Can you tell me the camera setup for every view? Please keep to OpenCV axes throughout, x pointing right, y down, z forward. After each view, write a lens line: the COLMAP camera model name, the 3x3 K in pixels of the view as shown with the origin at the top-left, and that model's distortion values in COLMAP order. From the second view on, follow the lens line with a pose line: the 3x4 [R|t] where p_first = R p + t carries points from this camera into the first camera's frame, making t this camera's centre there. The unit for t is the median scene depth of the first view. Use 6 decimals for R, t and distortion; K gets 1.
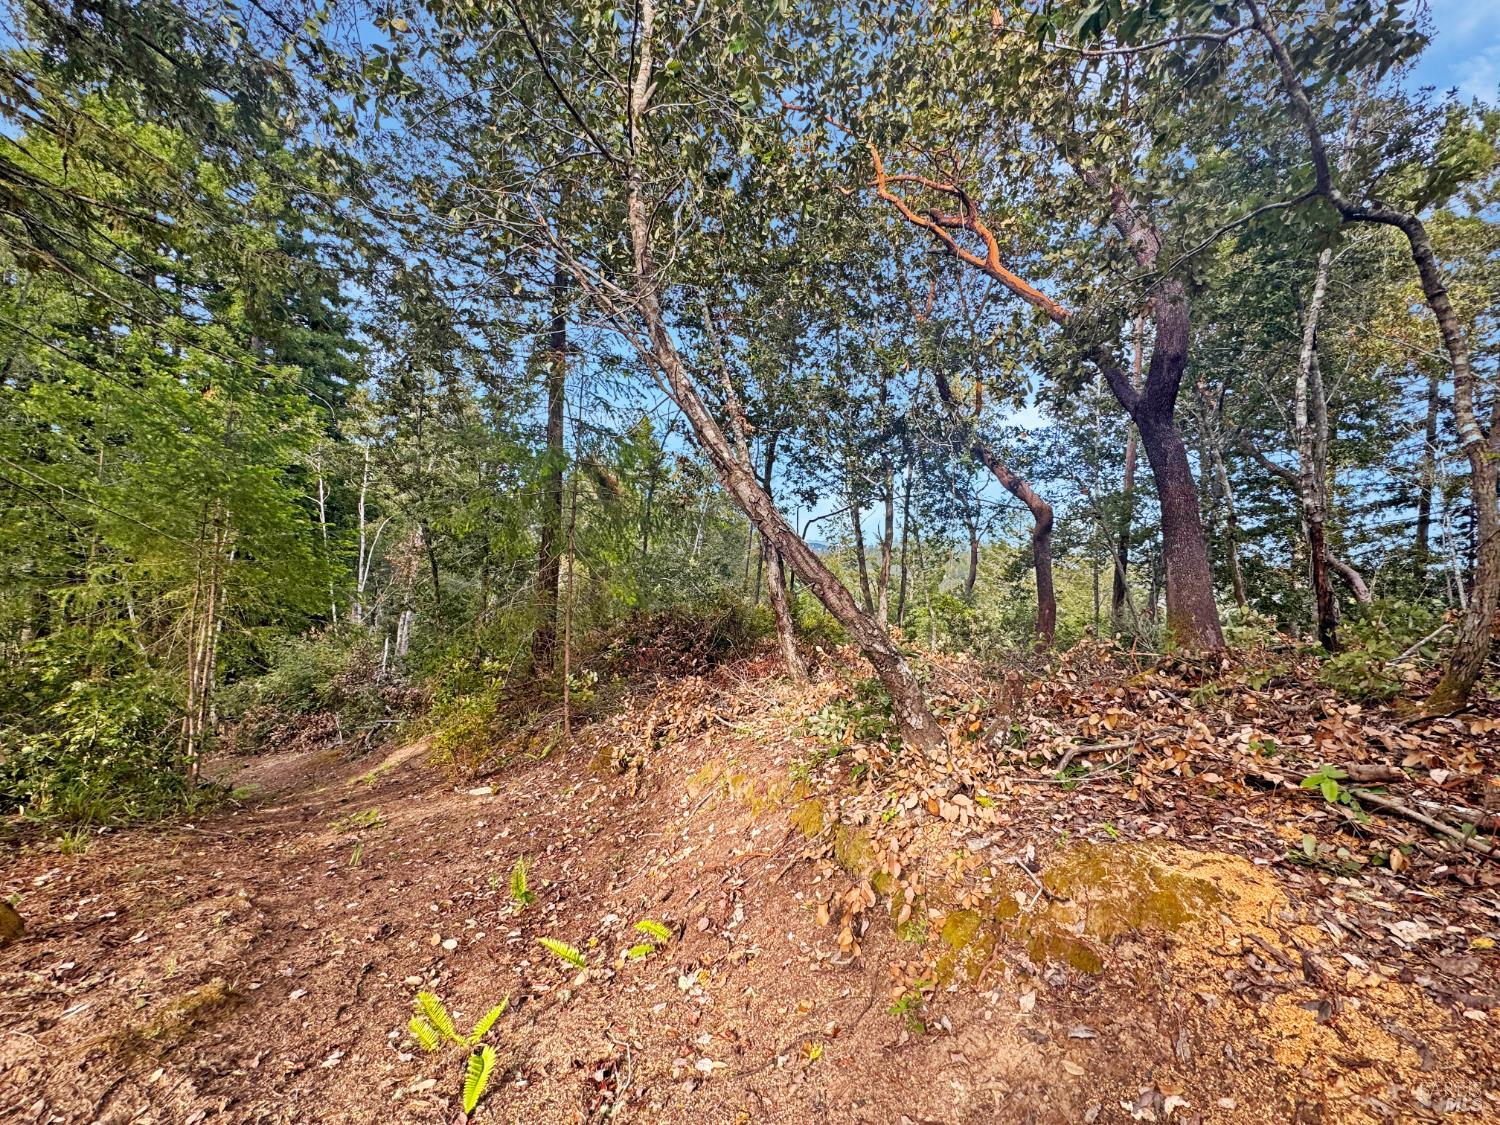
lens RADIAL K [[598.0, 0, 748.1], [0, 598.0, 559.9], [0, 0, 1]] dist [0.000155, 0.000032]
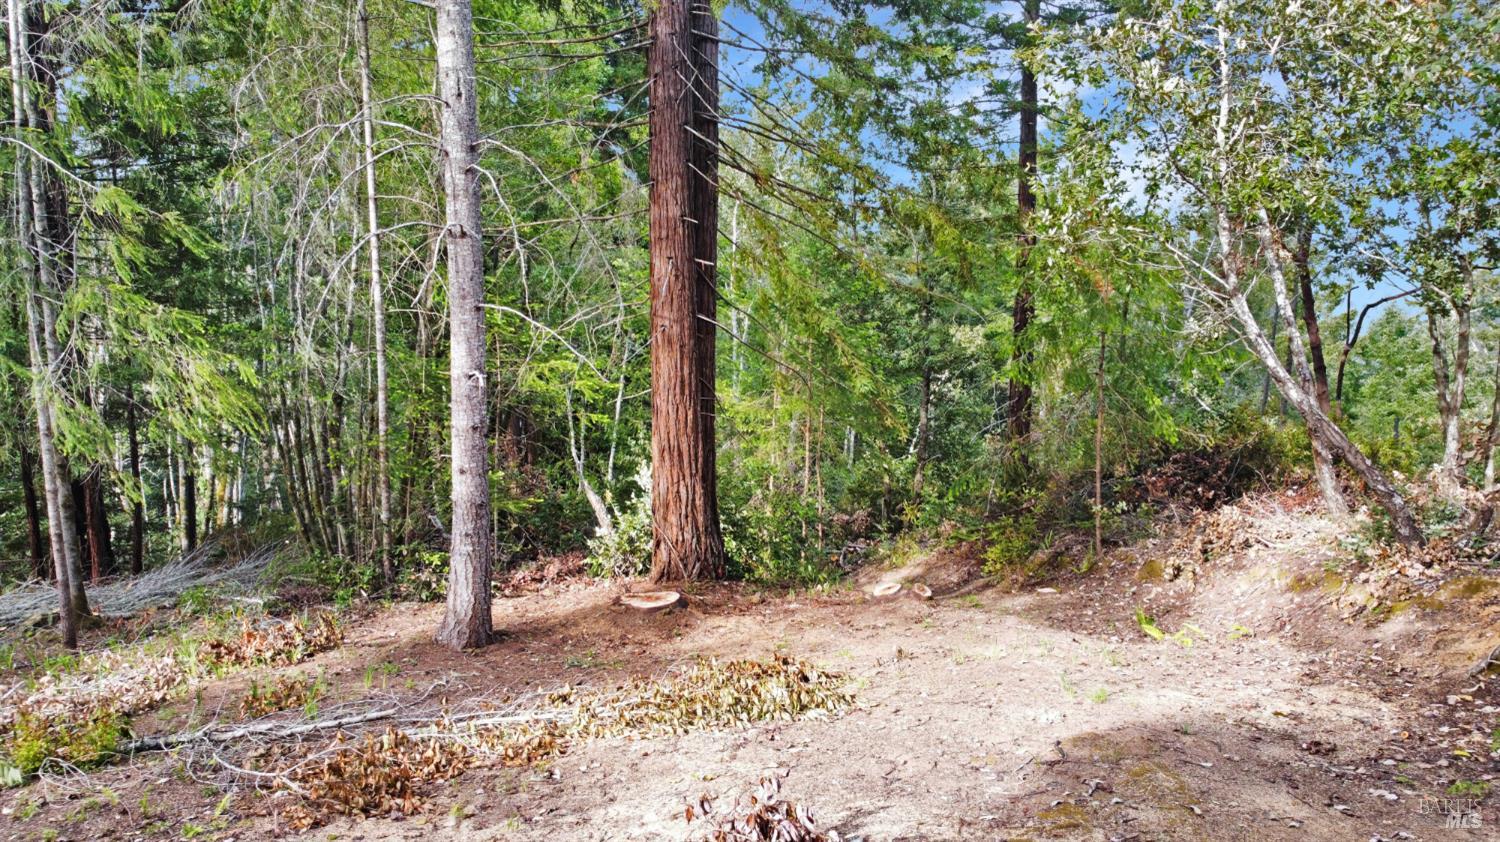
lens RADIAL K [[1122.6, 0, 745.7], [0, 1122.6, 424.2], [0, 0, 1]] dist [0.005348, -0.016459]
pose [[0.911362, 0.007543, -0.411536, -0.062744], [0.036986, 0.994287, 0.100130, -0.232608], [0.409940, -0.106475, 0.905877, -1.452701]]
